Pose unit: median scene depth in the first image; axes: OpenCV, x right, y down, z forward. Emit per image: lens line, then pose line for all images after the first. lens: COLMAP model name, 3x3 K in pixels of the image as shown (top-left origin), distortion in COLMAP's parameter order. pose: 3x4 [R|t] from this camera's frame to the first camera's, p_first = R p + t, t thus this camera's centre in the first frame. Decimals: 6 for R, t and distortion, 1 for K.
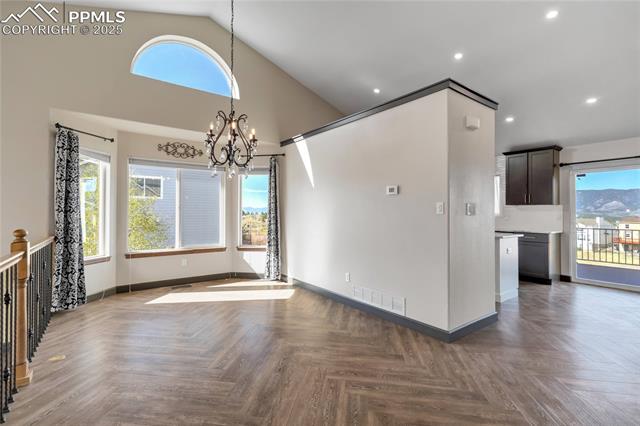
lens RADIAL K [[289.9, 0, 320.0], [0, 289.9, 210.4], [0, 0, 1]] dist [0.003573, 0.000506]
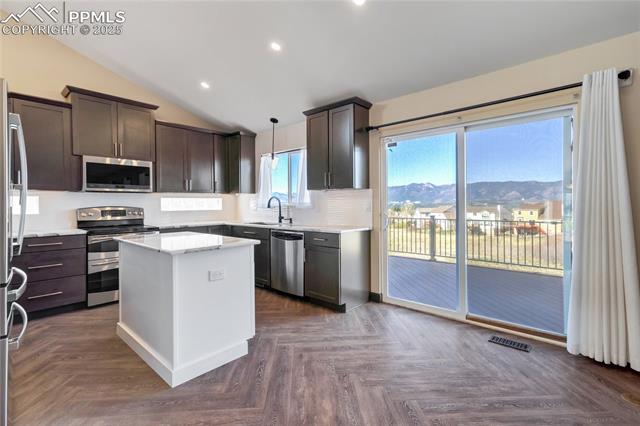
lens RADIAL K [[293.3, 0, 320.9], [0, 293.3, 204.5], [0, 0, 1]] dist [0.003437, 0.000362]
pose [[0.978295, -0.006314, 0.207121, 0.567510], [0.003031, 0.999865, 0.016165, 0.005337], [-0.207195, -0.015186, 0.978182, 0.351679]]
